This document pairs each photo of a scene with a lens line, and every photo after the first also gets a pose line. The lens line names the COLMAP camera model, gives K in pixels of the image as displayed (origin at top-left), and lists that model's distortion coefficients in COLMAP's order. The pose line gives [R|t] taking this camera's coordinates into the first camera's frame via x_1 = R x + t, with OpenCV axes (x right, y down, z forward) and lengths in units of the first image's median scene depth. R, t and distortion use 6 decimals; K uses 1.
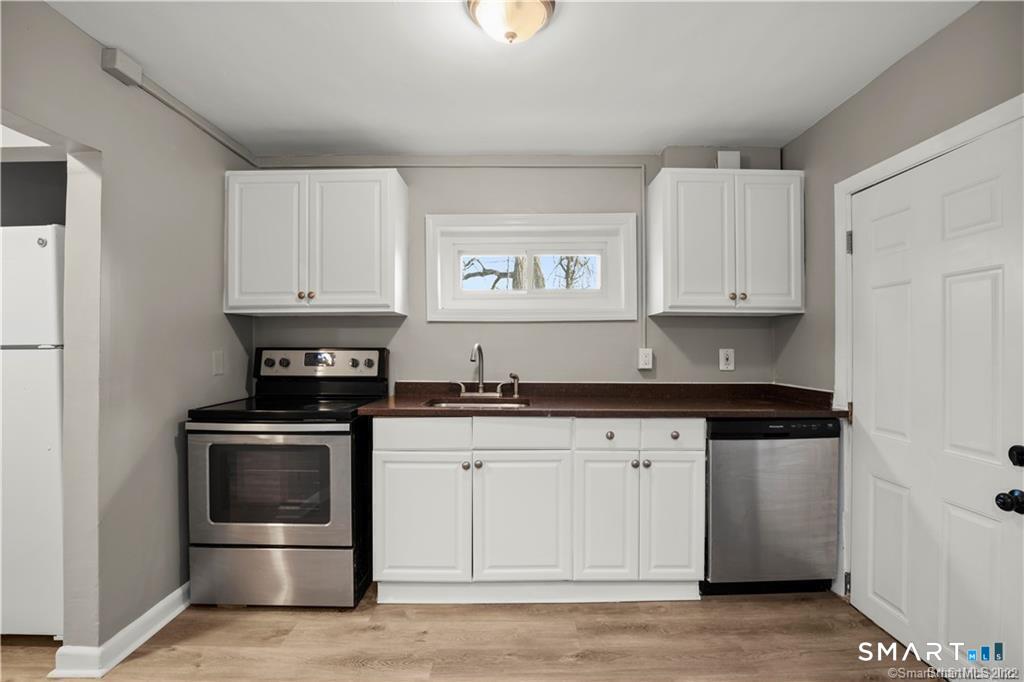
lens RADIAL K [[485.1, 0, 519.7], [0, 485.1, 346.1], [0, 0, 1]] dist [-0.033147, 0.005913]
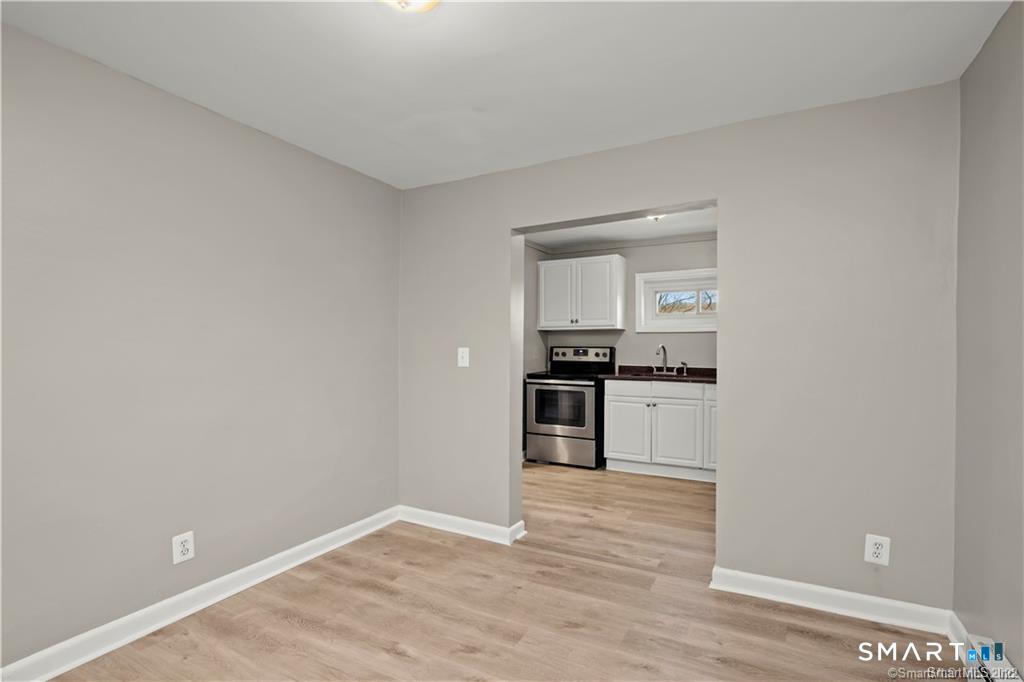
lens RADIAL K [[485.1, 0, 506.9], [0, 485.1, 355.3], [0, 0, 1]] dist [-0.033147, 0.005913]
pose [[0.864838, 0.013860, -0.501860, 0.383829], [-0.002512, 0.999726, 0.023282, -0.008237], [0.502046, -0.018875, 0.864635, -1.037162]]
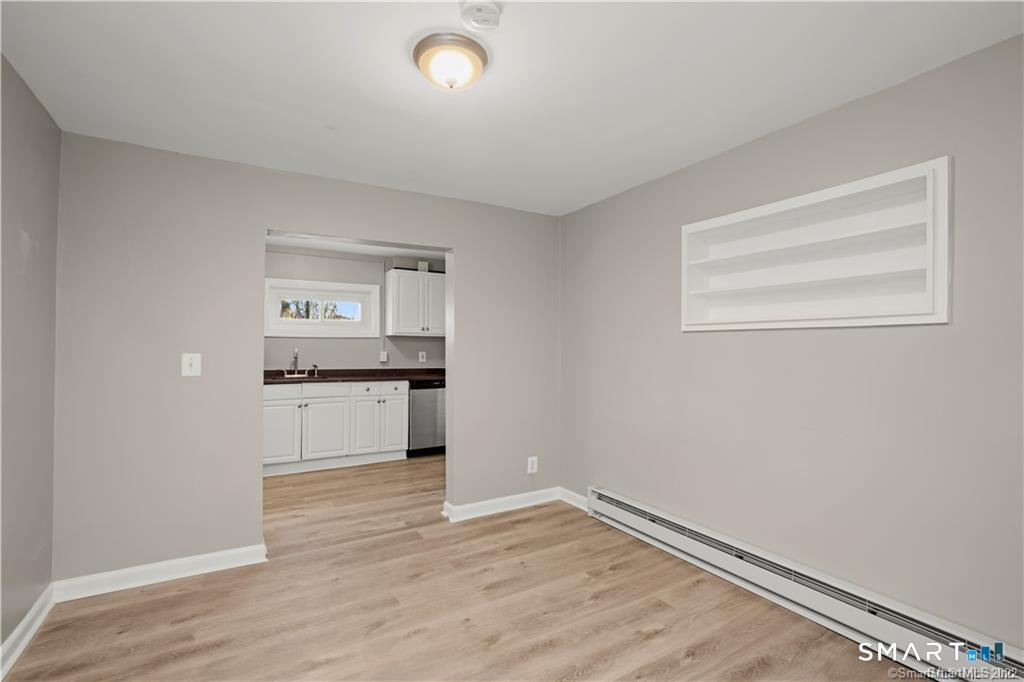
lens RADIAL K [[485.1, 0, 523.7], [0, 485.1, 336.9], [0, 0, 1]] dist [-0.033147, 0.005913]
pose [[0.860113, 0.017322, 0.509810, -0.340847], [-0.006206, 0.999705, -0.023497, -0.015424], [-0.510066, 0.017047, 0.859966, -1.319892]]
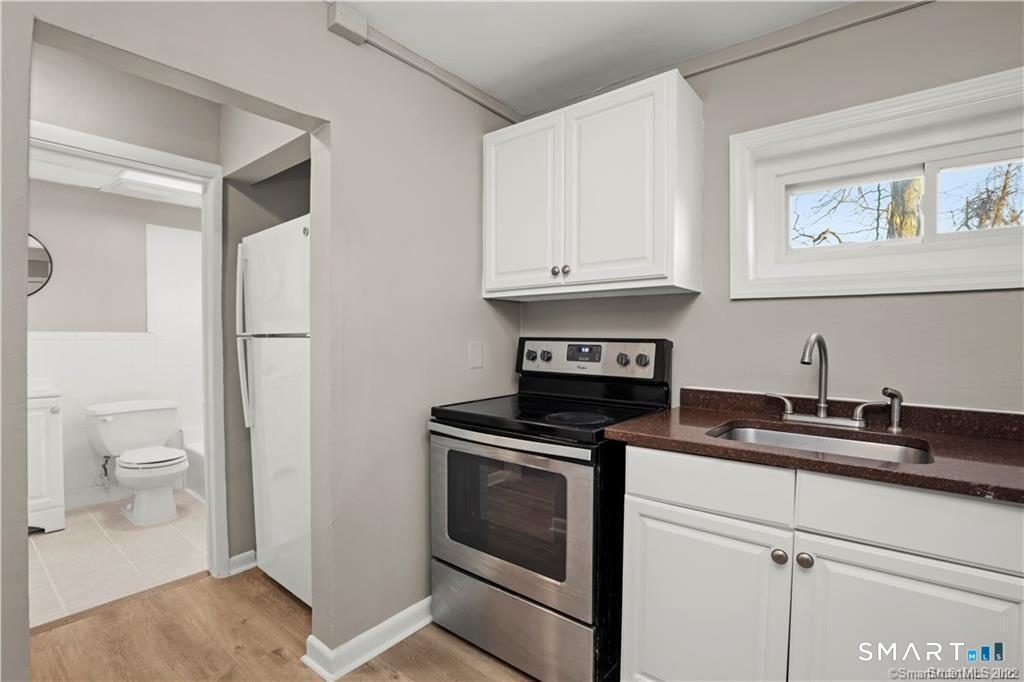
lens RADIAL K [[485.1, 0, 514.7], [0, 485.1, 349.6], [0, 0, 1]] dist [-0.033147, 0.005913]
pose [[0.781850, 0.023058, -0.623040, -0.013256], [-0.007394, 0.999589, 0.027714, 0.000696], [0.623423, -0.017061, 0.781698, 0.380092]]
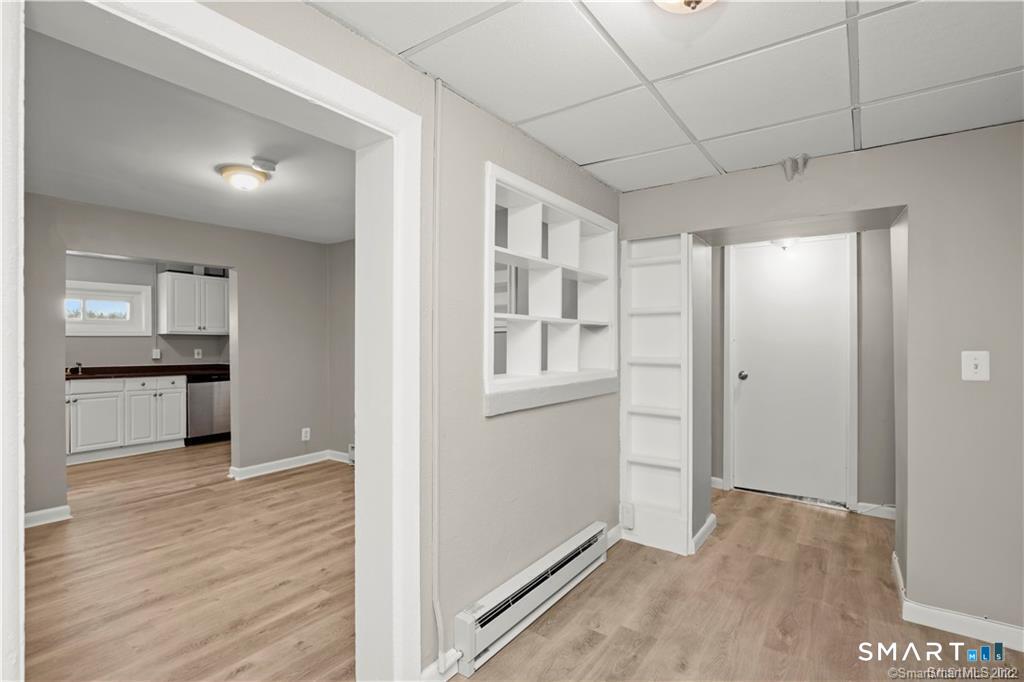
lens RADIAL K [[485.1, 0, 527.4], [0, 485.1, 346.4], [0, 0, 1]] dist [-0.033147, 0.005913]
pose [[0.570467, -0.000935, 0.821320, -0.675720], [0.000122, 0.999999, 0.001054, -0.012384], [-0.821321, -0.000501, 0.570466, -1.963735]]
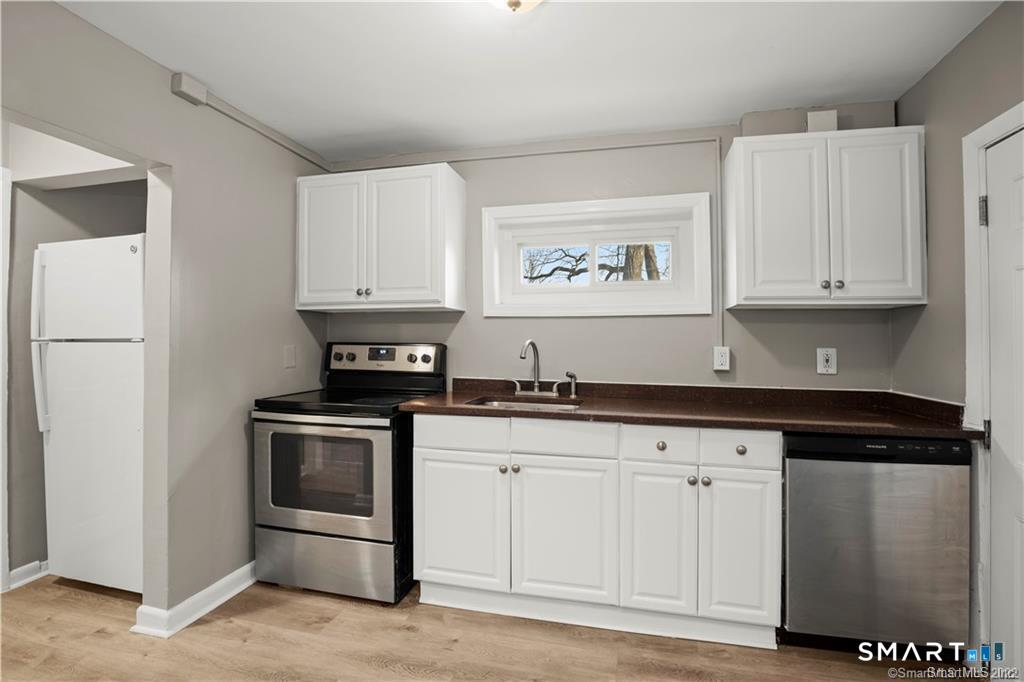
lens RADIAL K [[485.1, 0, 515.0], [0, 485.1, 336.2], [0, 0, 1]] dist [-0.033147, 0.005913]
pose [[0.970266, 0.004429, -0.242002, 0.133785], [-0.007301, 0.999913, -0.010972, -0.002074], [0.241933, 0.012412, 0.970214, 0.082829]]
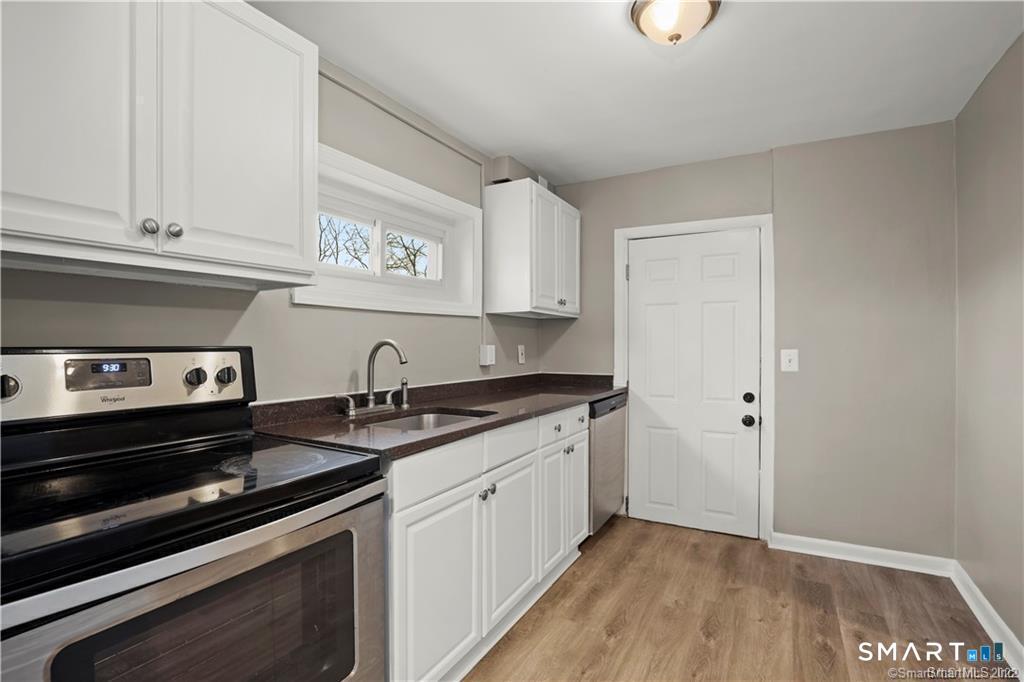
lens RADIAL K [[490.0, 0, 522.9], [0, 490.0, 347.9], [0, 0, 1]] dist [-0.007919, 0.000019]
pose [[0.470169, -0.010534, 0.882513, -0.763416], [0.001179, 0.999935, 0.011308, -0.001333], [-0.882575, -0.004276, 0.470151, 0.551871]]
